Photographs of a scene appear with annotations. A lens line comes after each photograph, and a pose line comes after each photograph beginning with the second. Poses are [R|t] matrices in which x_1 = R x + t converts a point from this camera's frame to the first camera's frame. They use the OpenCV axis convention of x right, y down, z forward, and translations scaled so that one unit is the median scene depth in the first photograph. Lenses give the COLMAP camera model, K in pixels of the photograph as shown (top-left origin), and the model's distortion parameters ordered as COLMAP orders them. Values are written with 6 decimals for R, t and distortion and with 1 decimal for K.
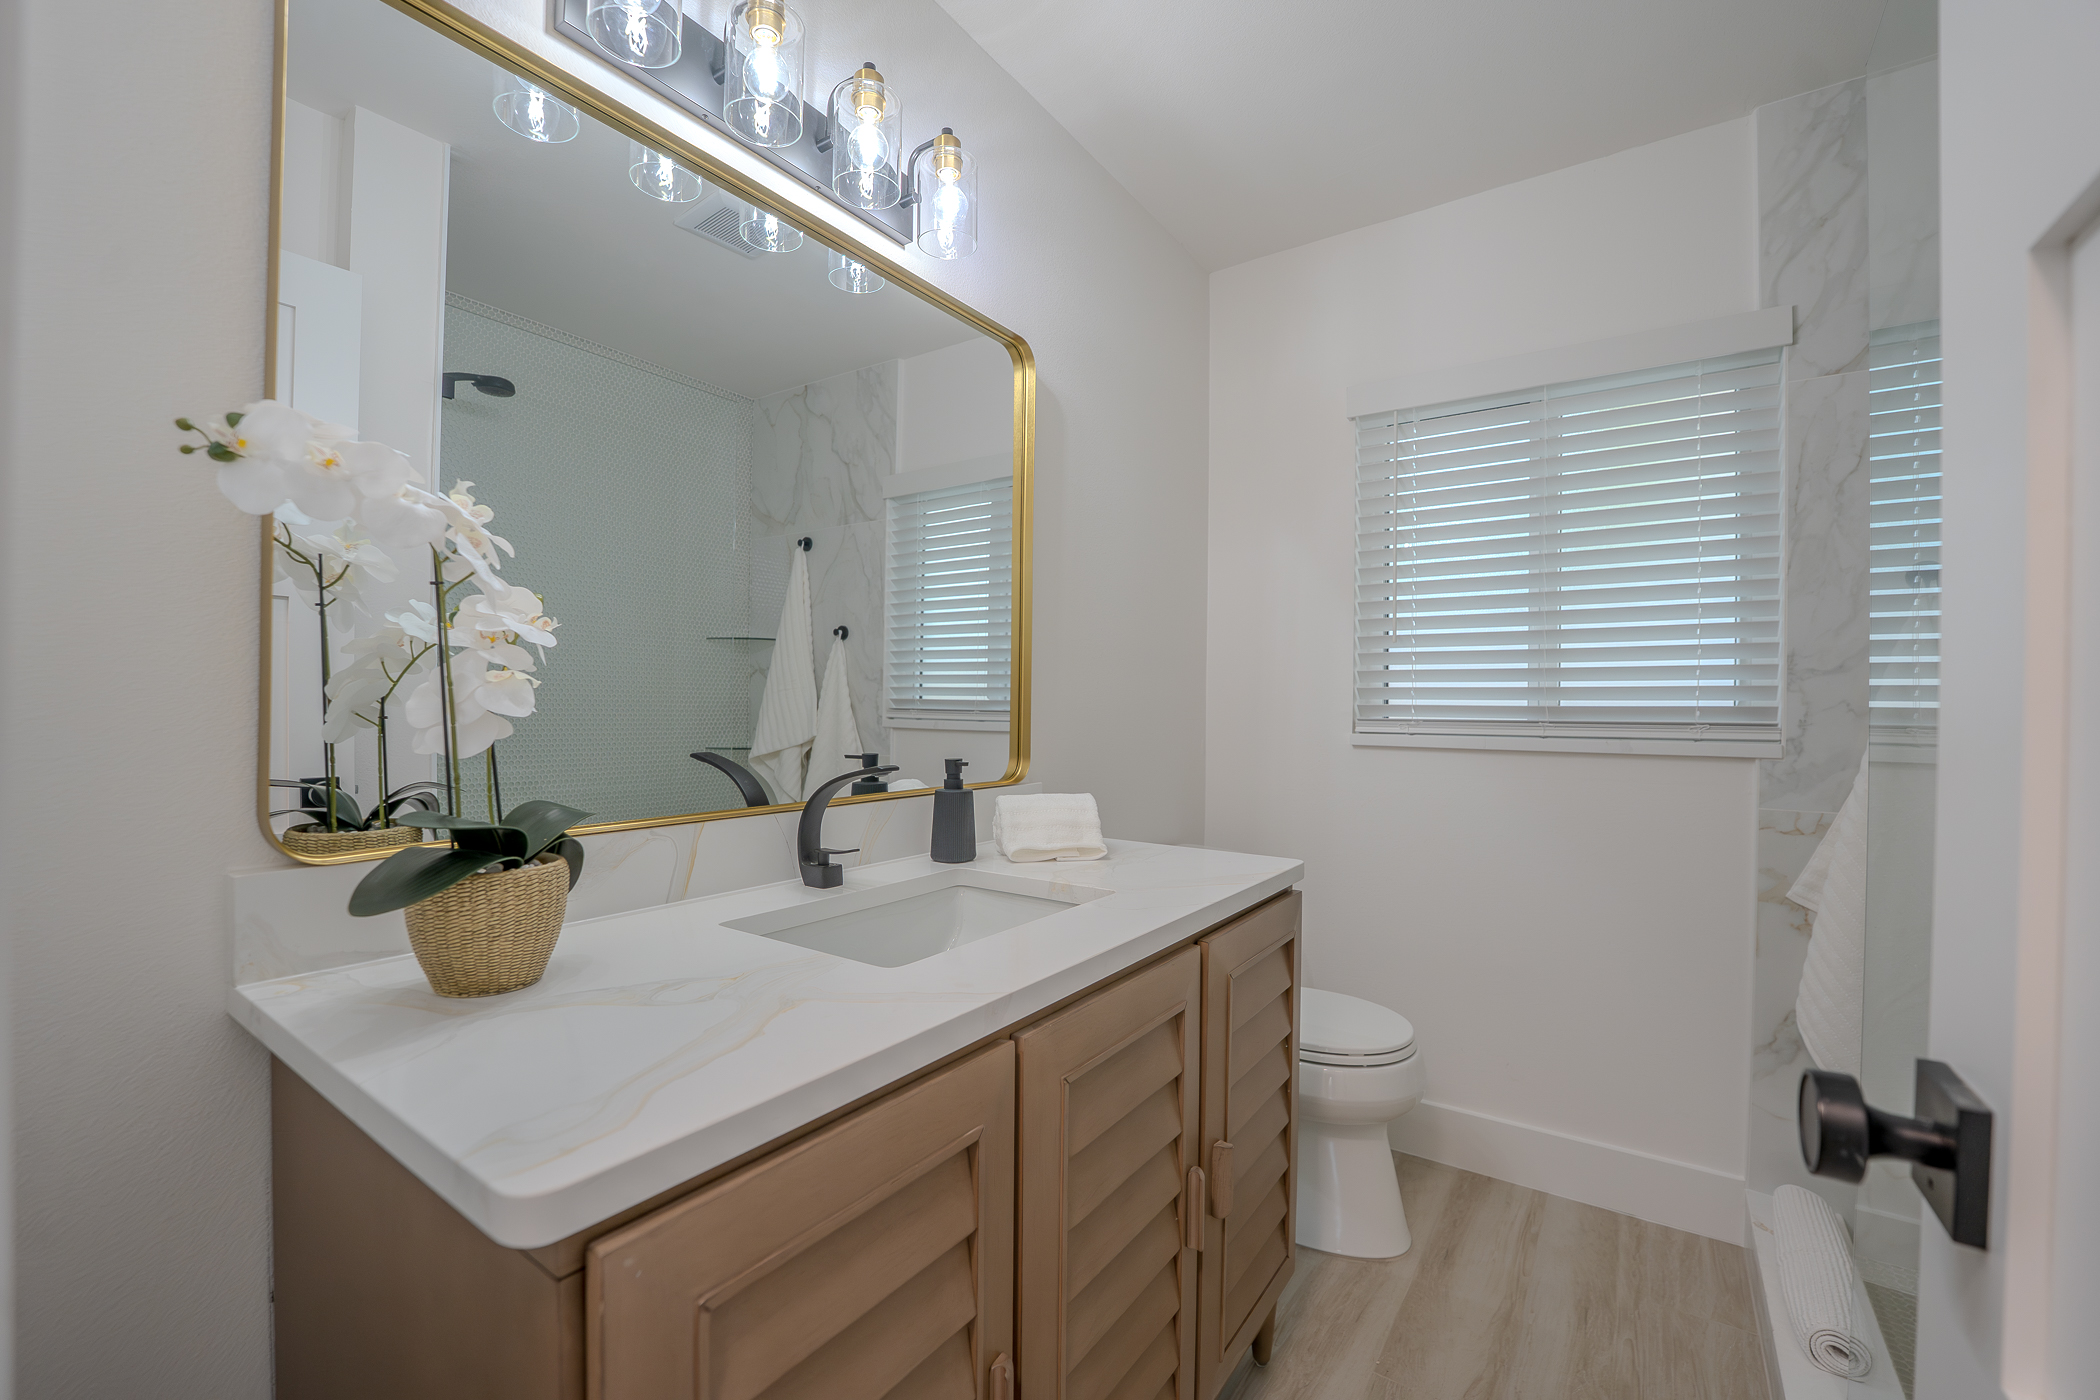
lens RADIAL K [[846.1, 0, 1050.0], [0, 846.1, 700.0], [0, 0, 1]] dist [-0.022977, -0.000102]
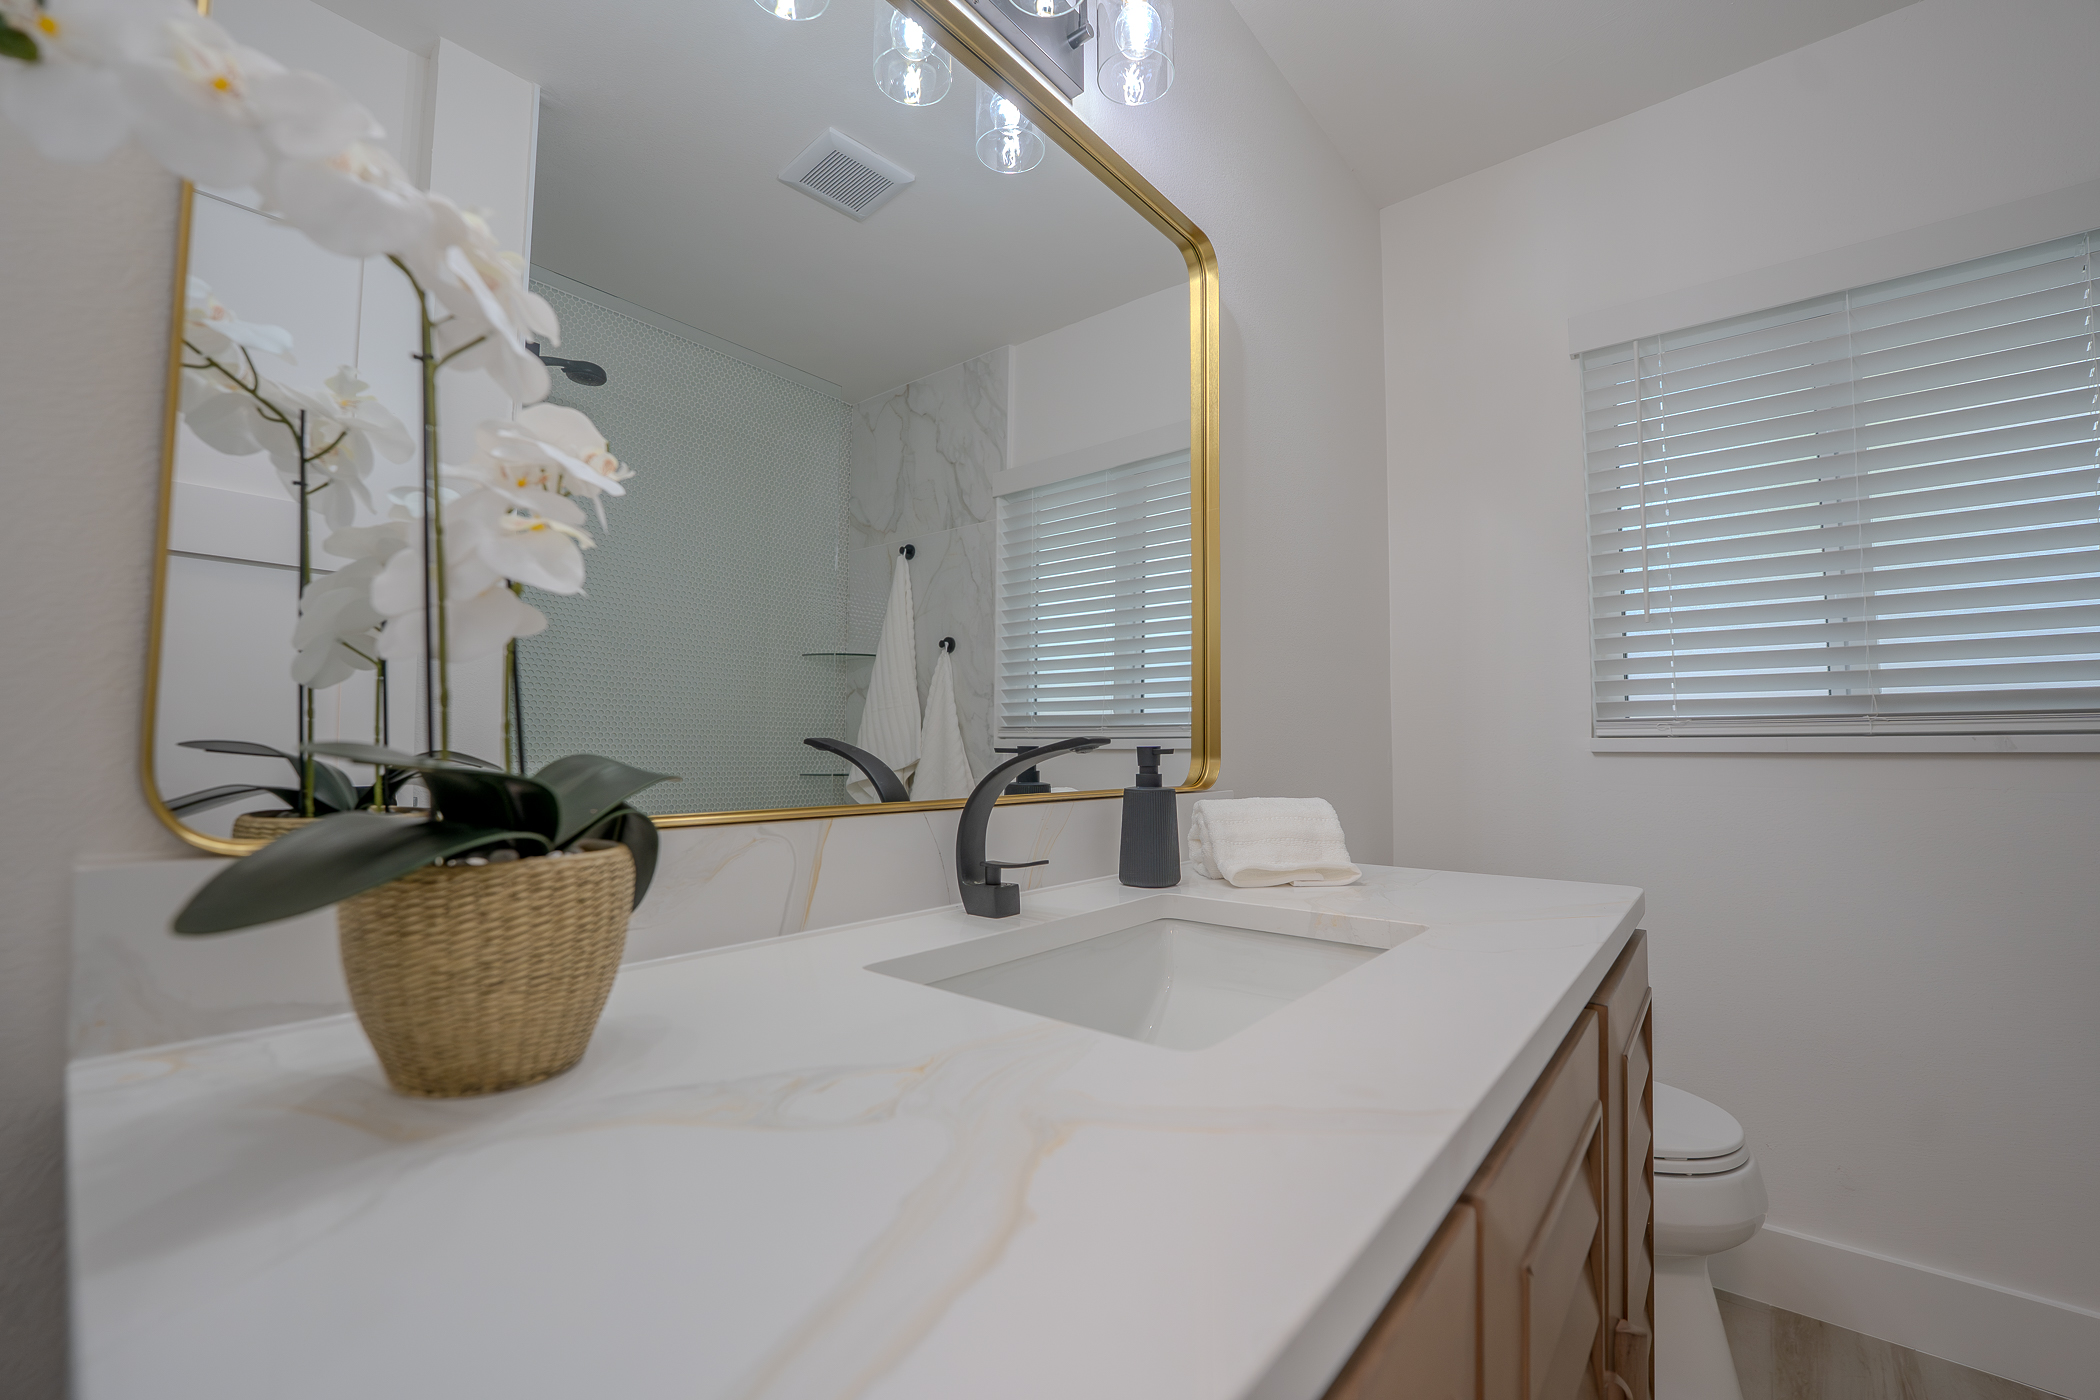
lens RADIAL K [[846.1, 0, 1050.0], [0, 846.1, 700.0], [0, 0, 1]] dist [-0.022977, -0.000102]
pose [[0.995981, -0.011172, -0.088861, -0.131205], [0.006446, 0.998558, -0.053295, 0.066805], [0.089328, 0.052508, 0.994617, 0.247652]]
